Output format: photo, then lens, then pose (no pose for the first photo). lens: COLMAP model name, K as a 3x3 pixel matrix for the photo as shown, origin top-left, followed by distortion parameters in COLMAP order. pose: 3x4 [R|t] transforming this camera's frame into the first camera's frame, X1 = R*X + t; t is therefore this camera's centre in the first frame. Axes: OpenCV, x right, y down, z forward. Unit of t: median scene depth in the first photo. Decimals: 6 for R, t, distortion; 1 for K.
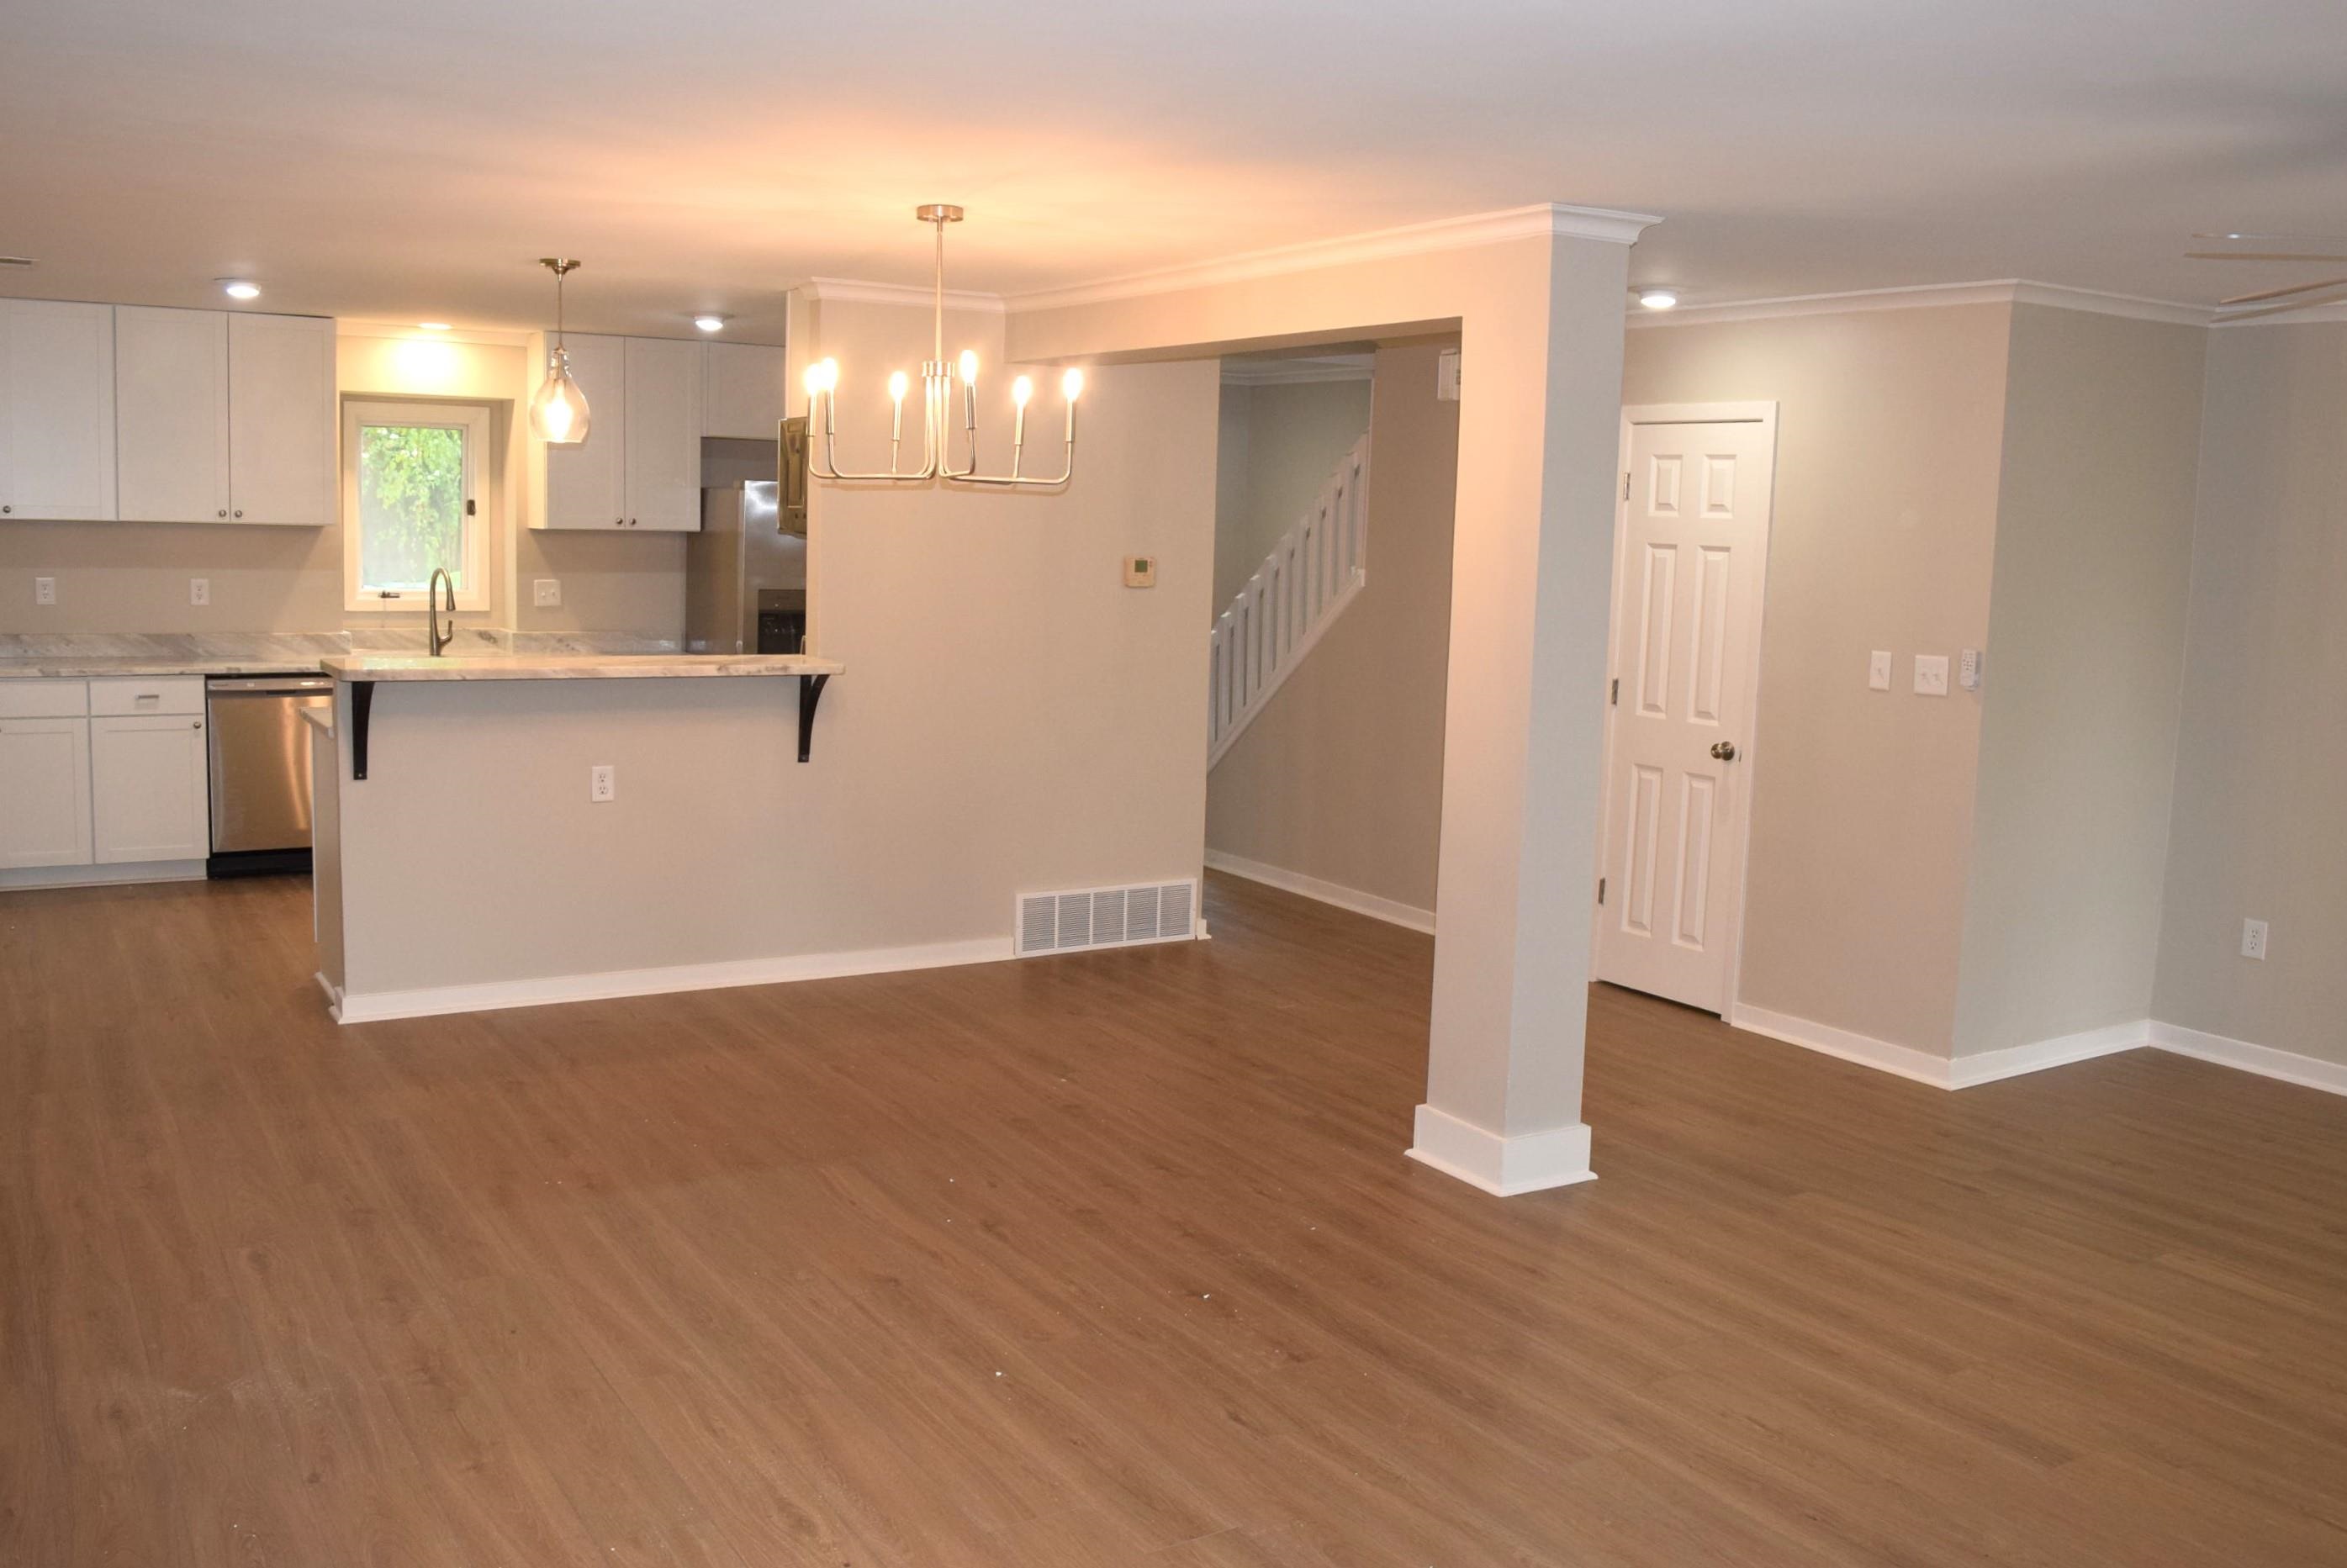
lens RADIAL K [[2056.0, 0, 1183.6], [0, 2056.0, 782.2], [0, 0, 1]] dist [-0.076363, 0.002233]
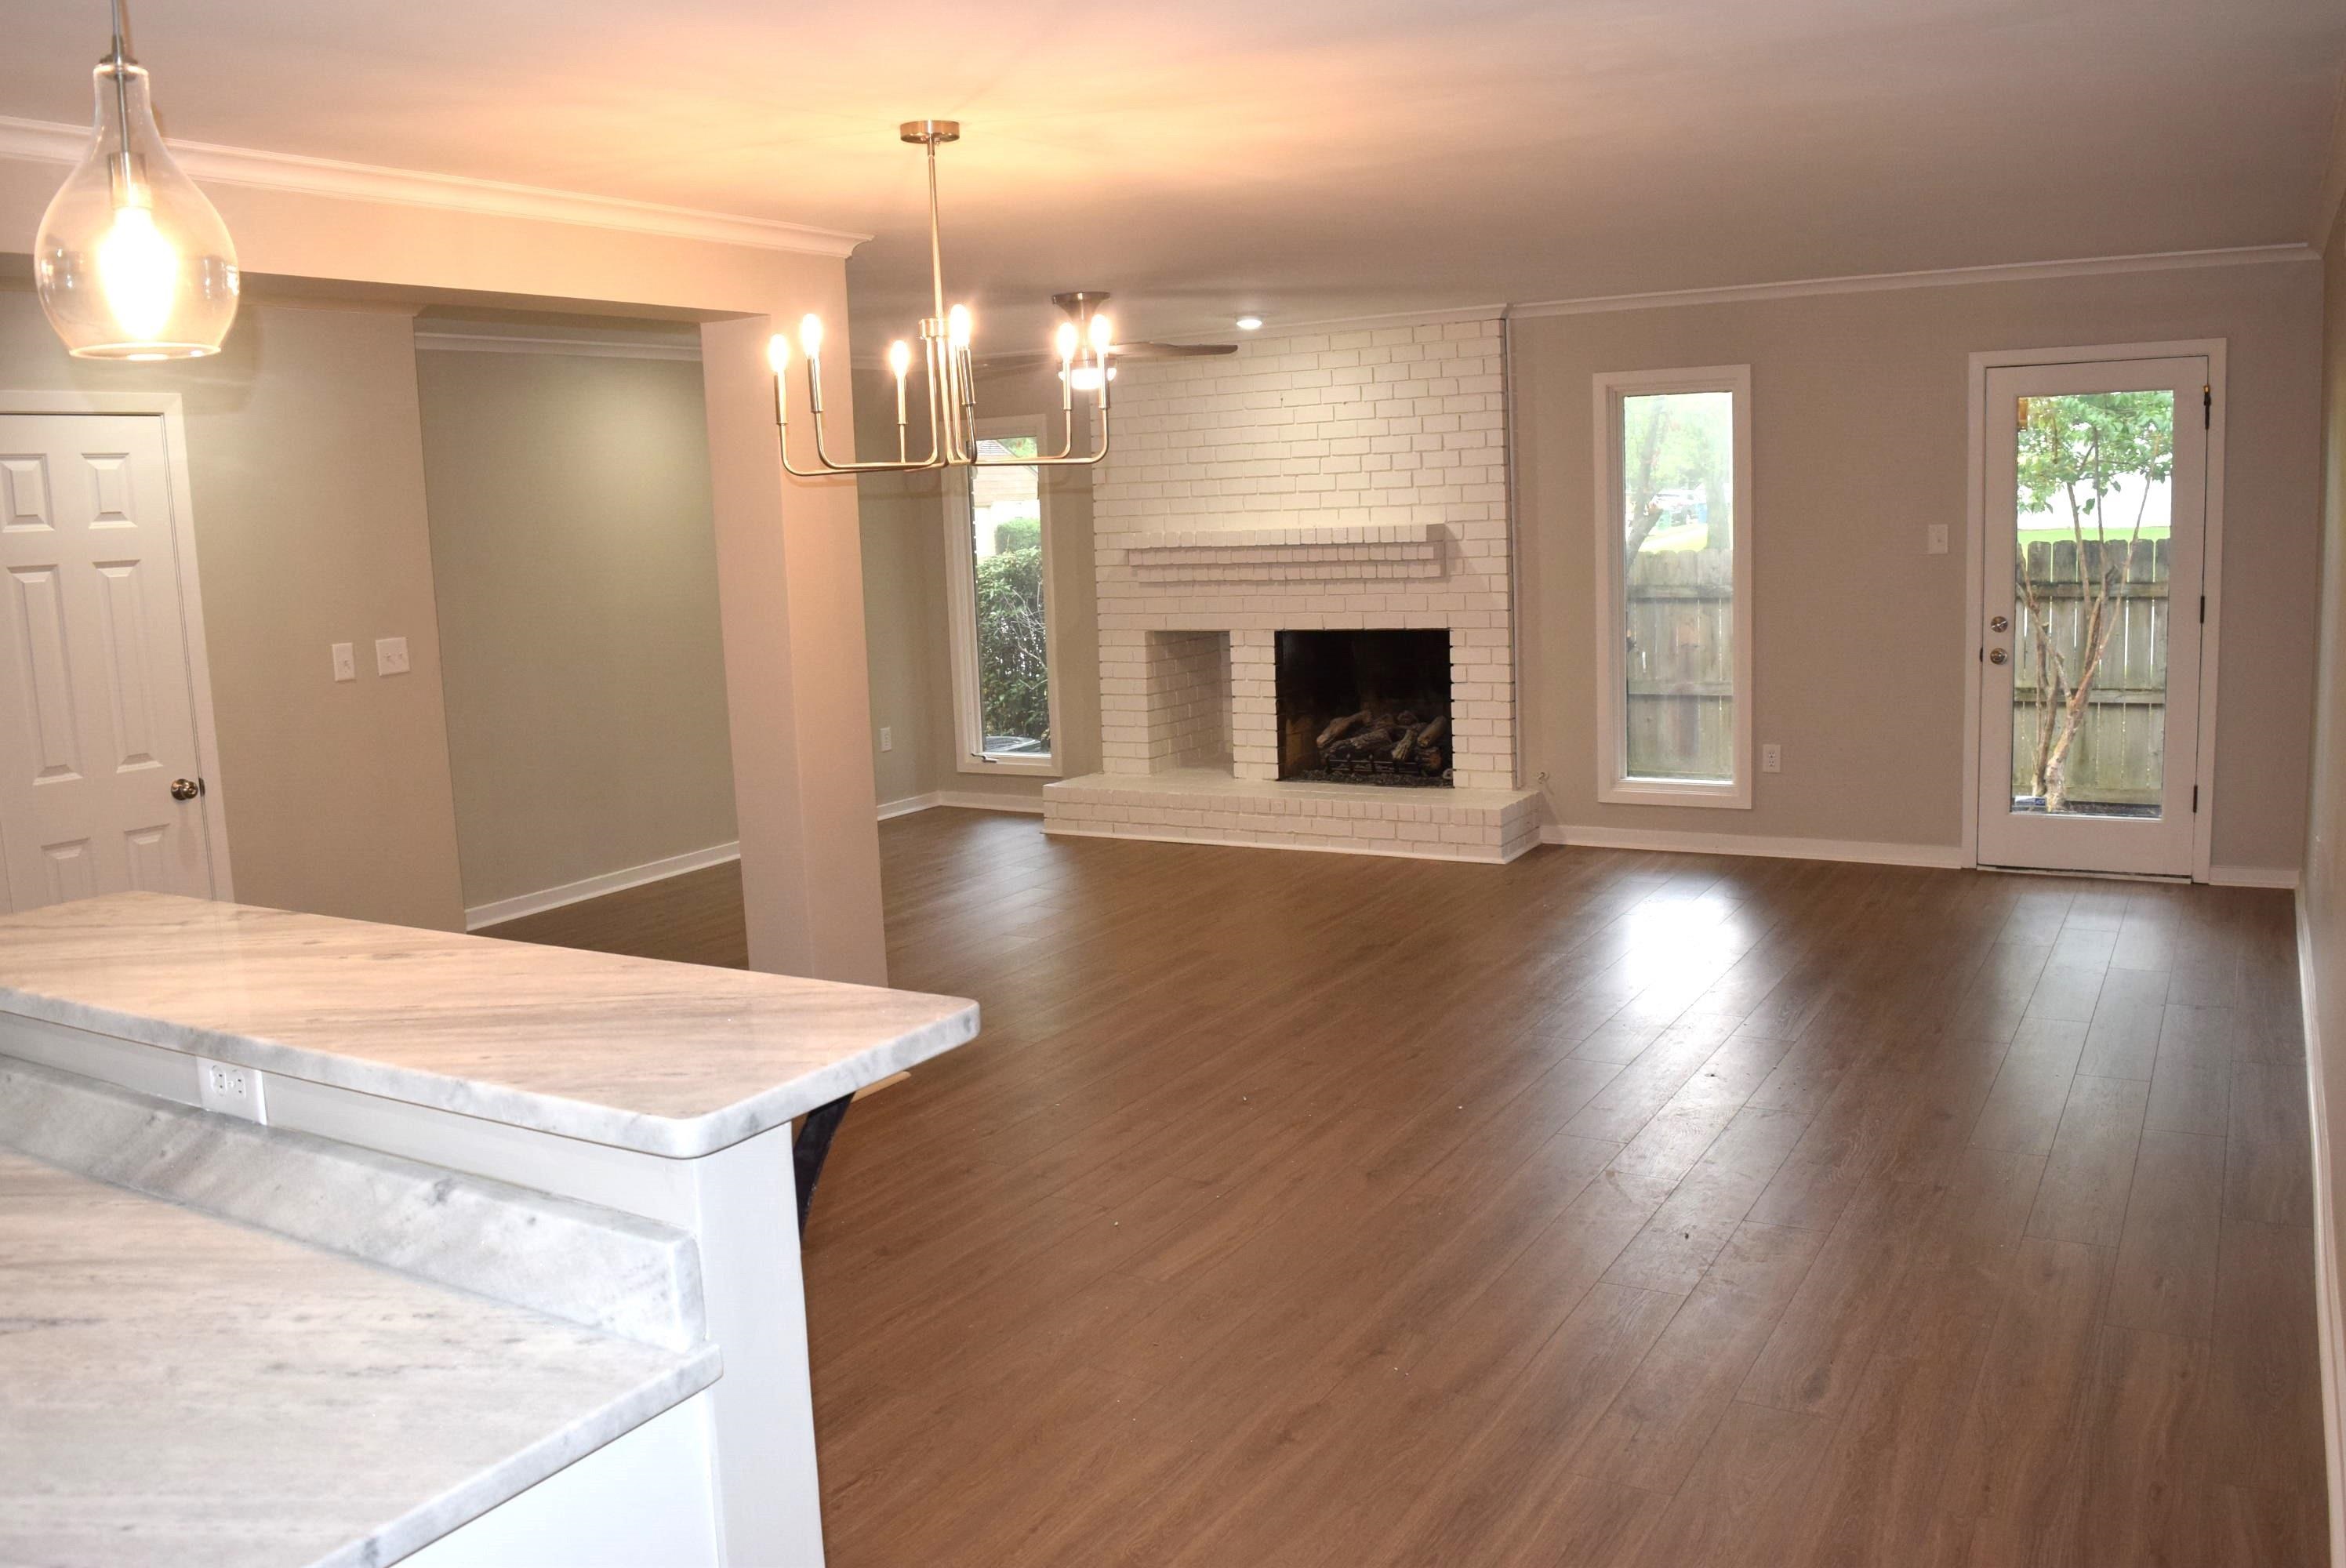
lens RADIAL K [[1853.2, 0, 1172.7], [0, 1853.2, 786.7], [0, 0, 1]] dist [-0.087914, 0.012004]
pose [[-0.472262, -0.143711, 0.869664, -0.488367], [0.137668, 0.962487, 0.233809, -0.111161], [-0.870641, 0.230144, -0.434761, 0.769373]]
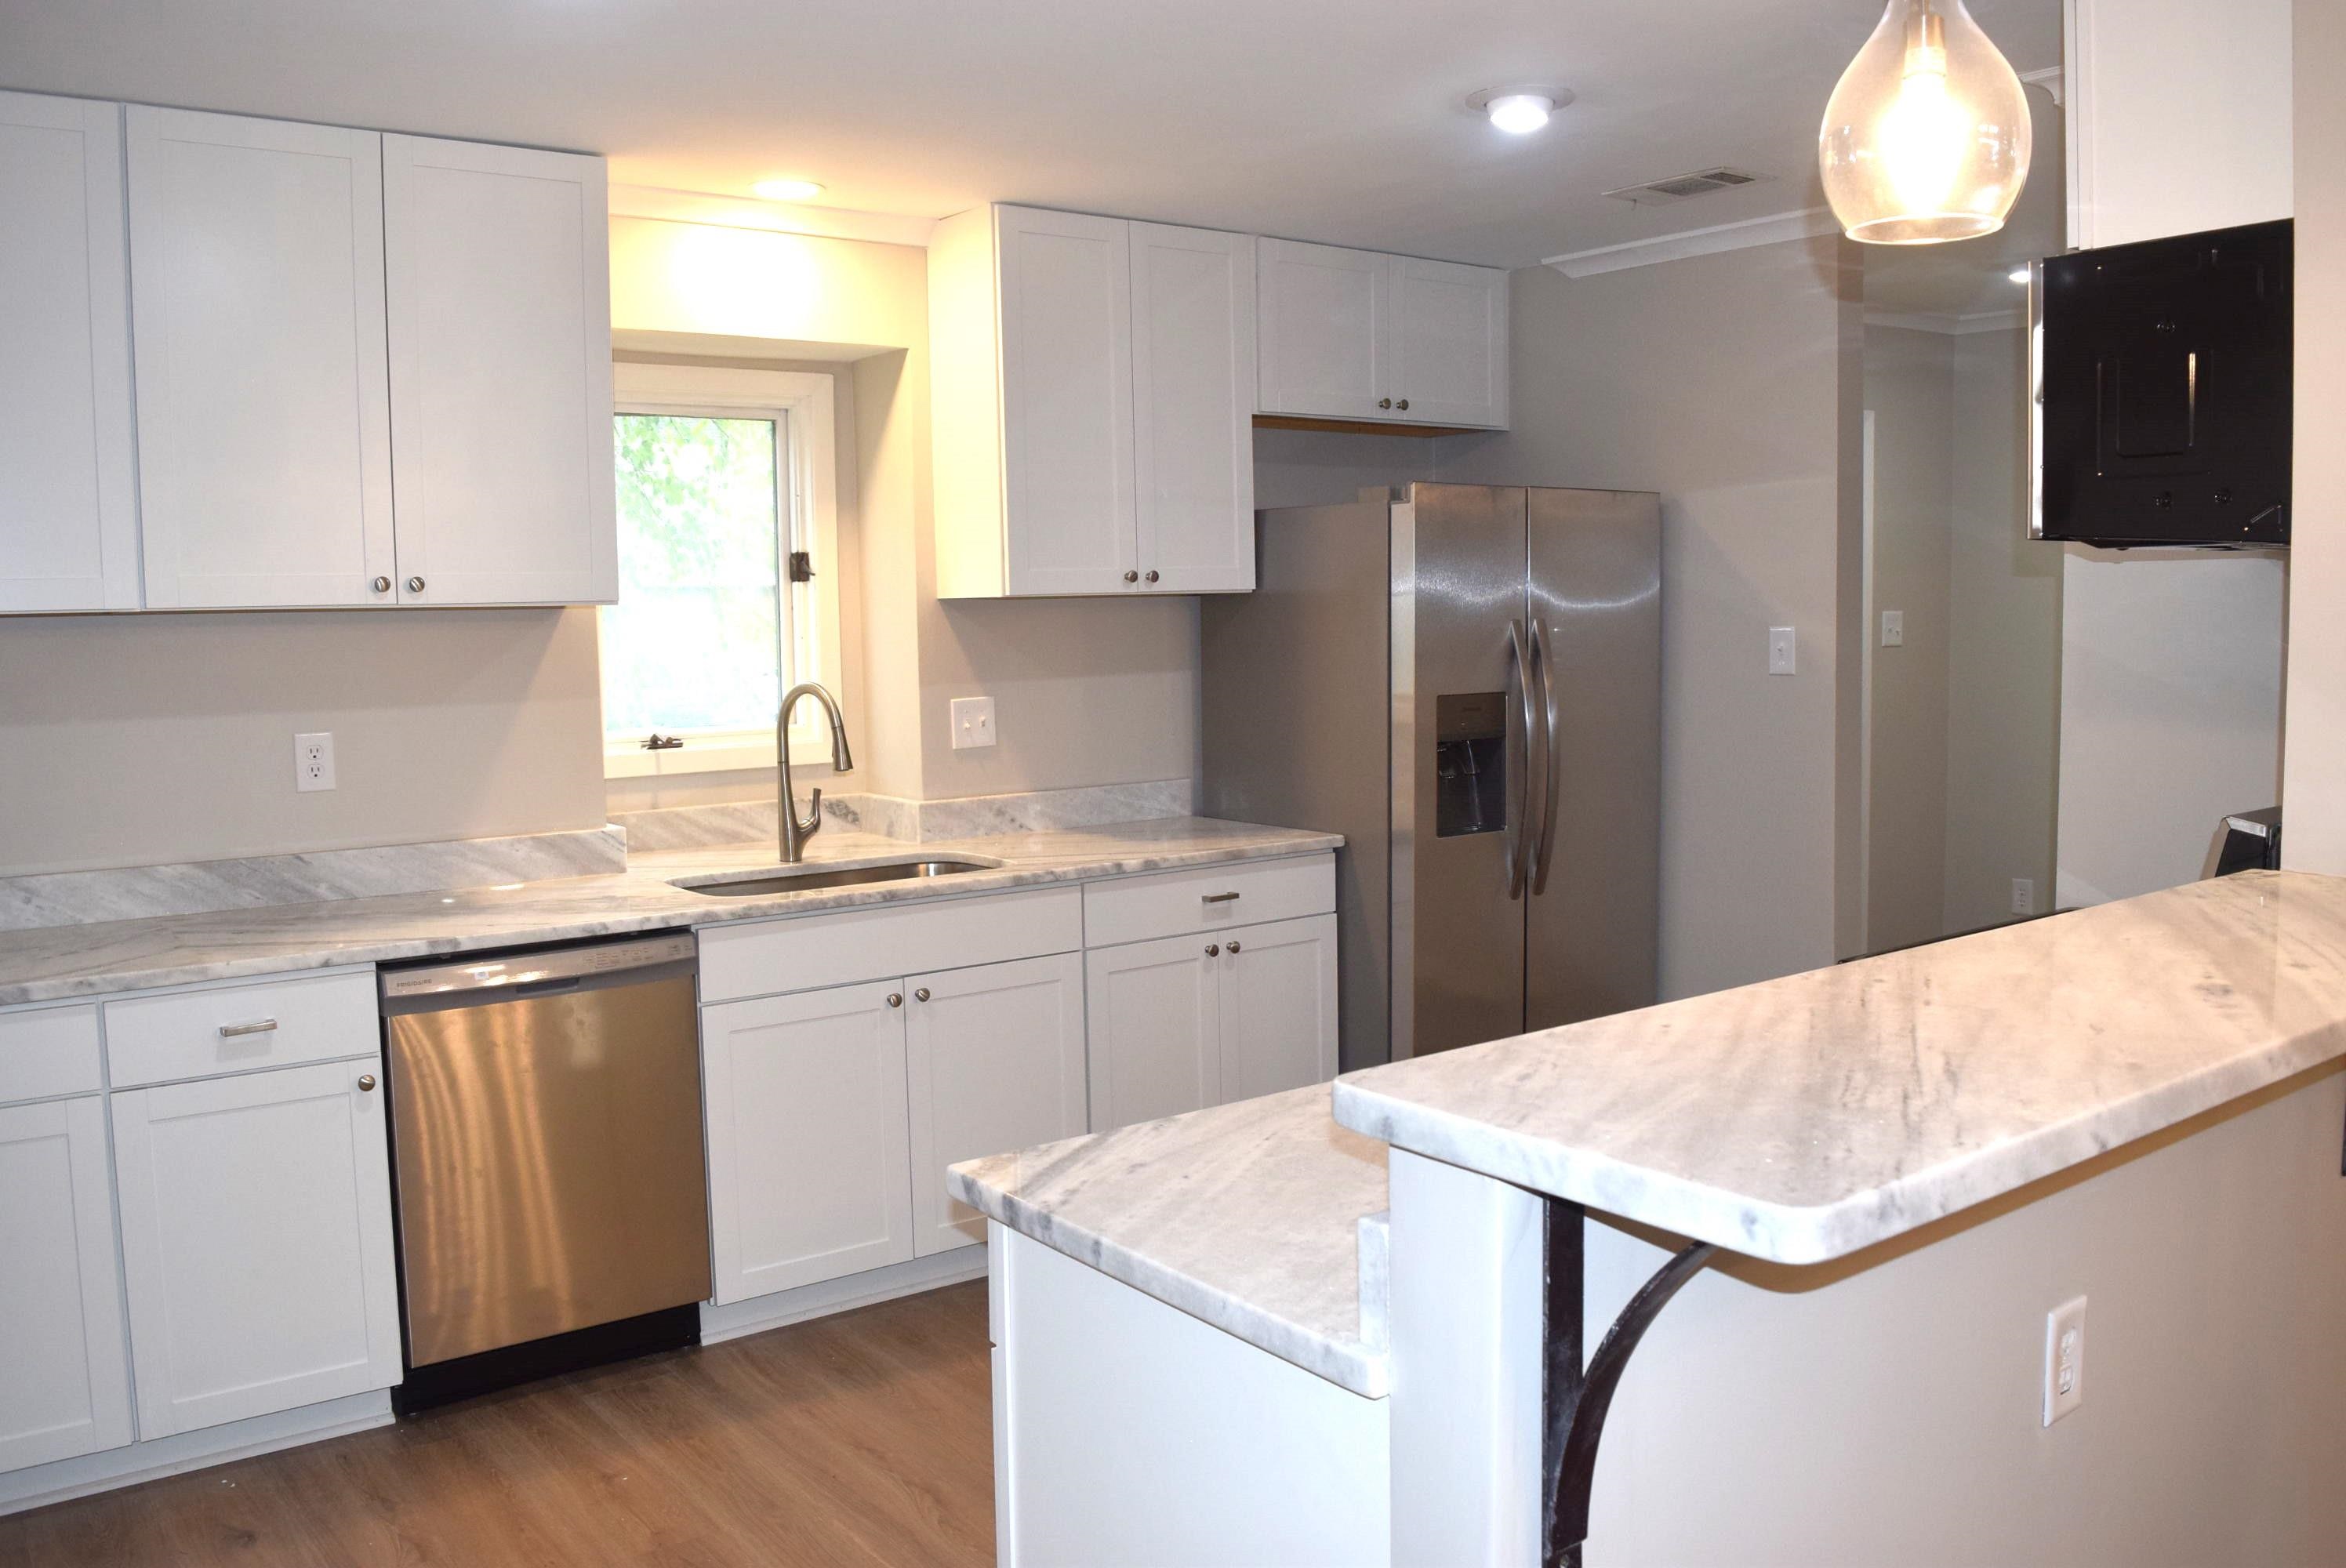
lens RADIAL K [[1853.2, 0, 1151.5], [0, 1853.2, 759.6], [0, 0, 1]] dist [-0.087914, 0.012004]
pose [[0.993229, -0.055954, 0.101808, -0.350056], [0.060341, 0.997355, -0.040529, -0.068244], [-0.099271, 0.046398, 0.993978, 0.585634]]
